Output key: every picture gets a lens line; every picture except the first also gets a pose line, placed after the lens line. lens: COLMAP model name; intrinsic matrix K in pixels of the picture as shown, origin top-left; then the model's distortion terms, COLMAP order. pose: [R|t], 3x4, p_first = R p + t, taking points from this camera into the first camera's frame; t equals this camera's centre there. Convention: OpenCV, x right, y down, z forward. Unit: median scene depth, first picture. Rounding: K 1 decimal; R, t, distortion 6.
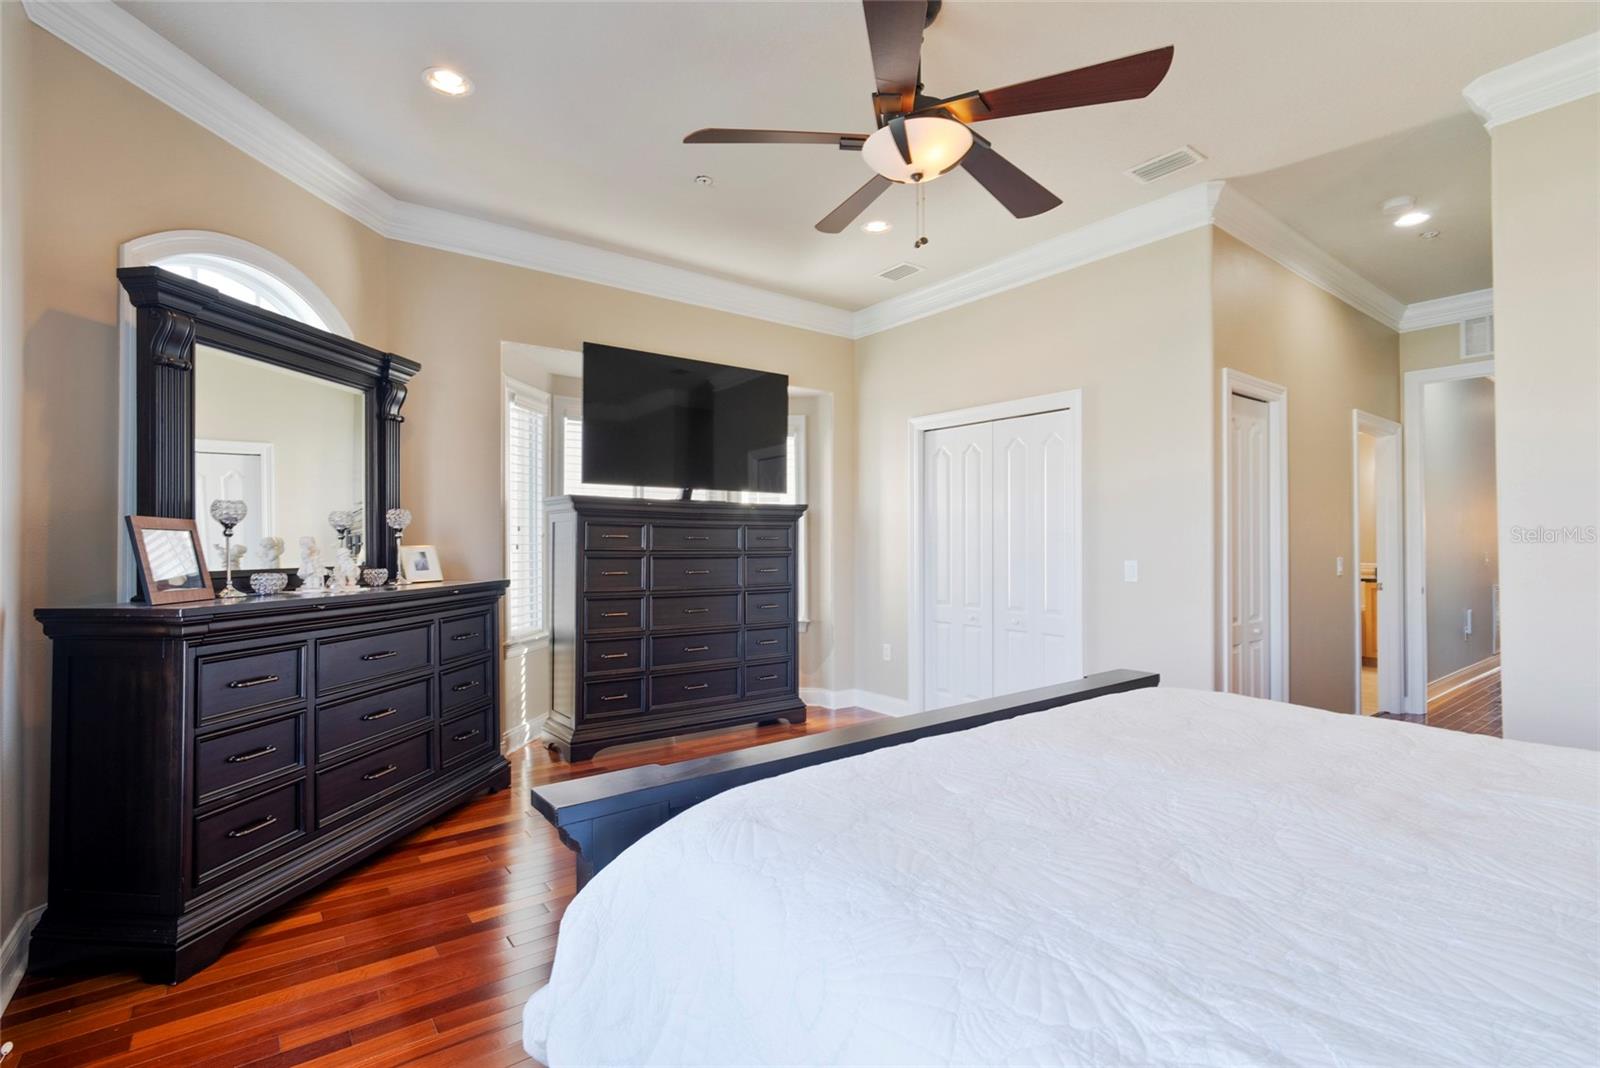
lens RADIAL K [[749.2, 0, 795.1], [0, 749.2, 538.3], [0, 0, 1]] dist [-0.005796, 0.005219]
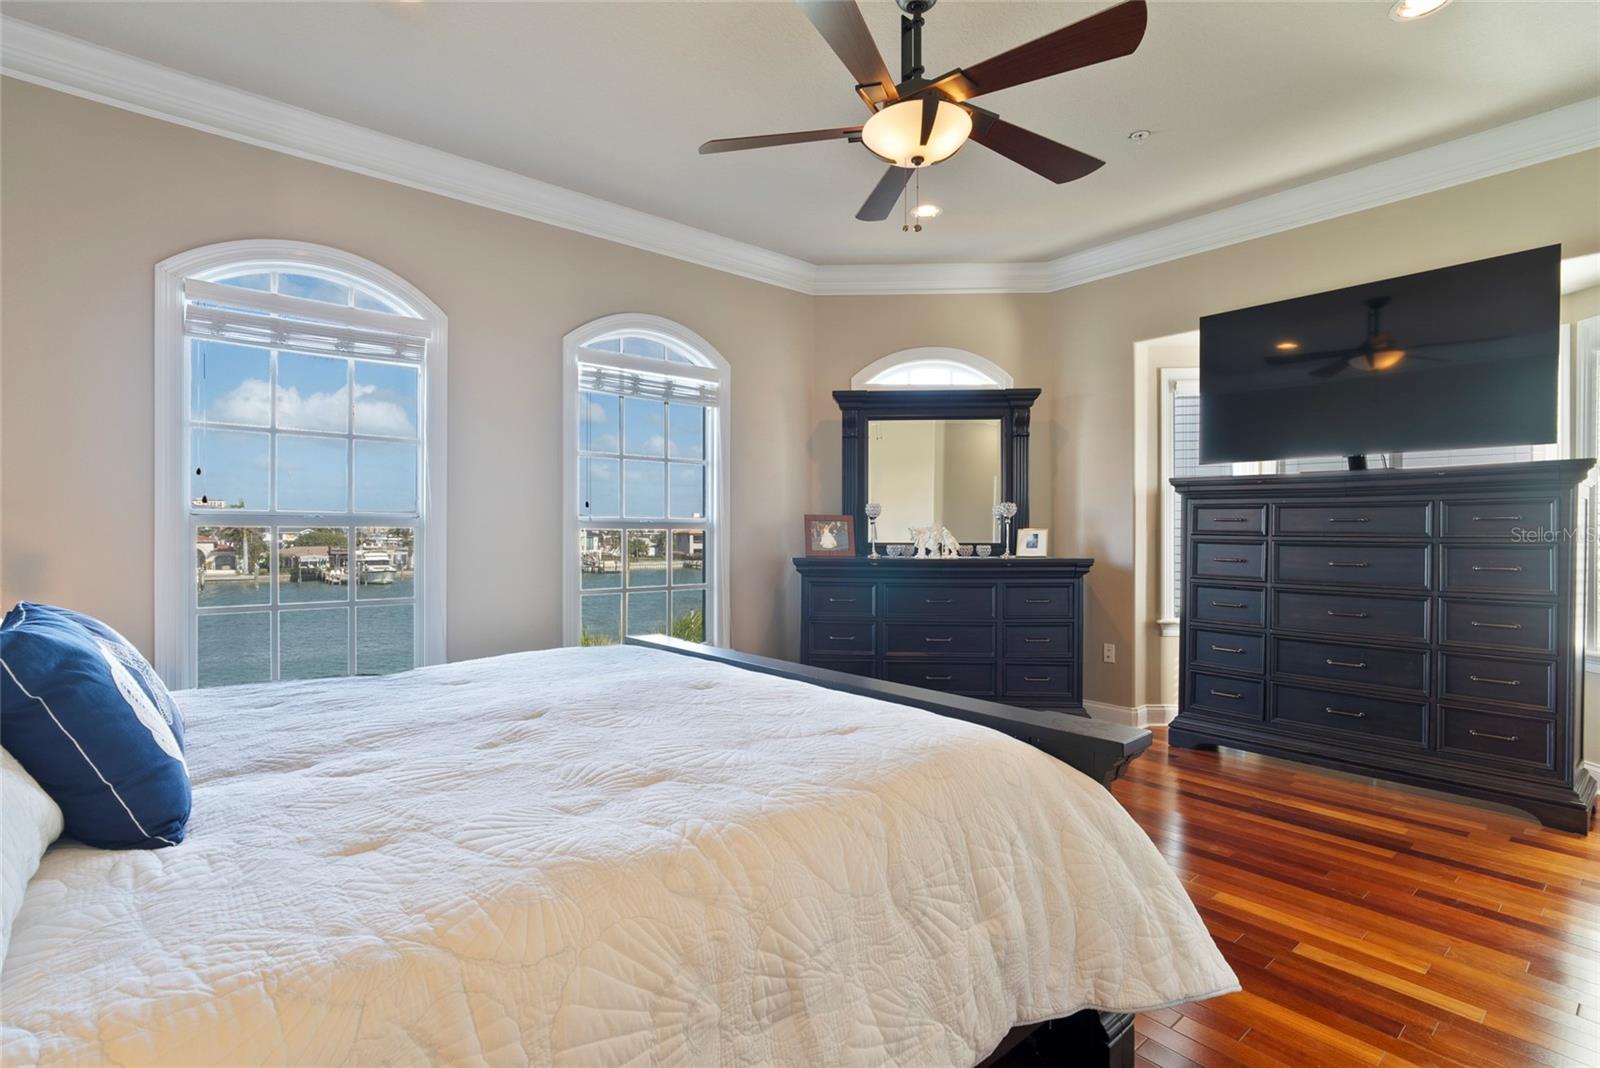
lens RADIAL K [[749.2, 0, 800.6], [0, 749.2, 532.3], [0, 0, 1]] dist [-0.005796, 0.005219]
pose [[0.064605, -0.002378, -0.997908, 0.663667], [-0.001275, 0.999996, -0.002466, 0.017015], [0.997910, 0.001431, 0.064602, 0.443391]]
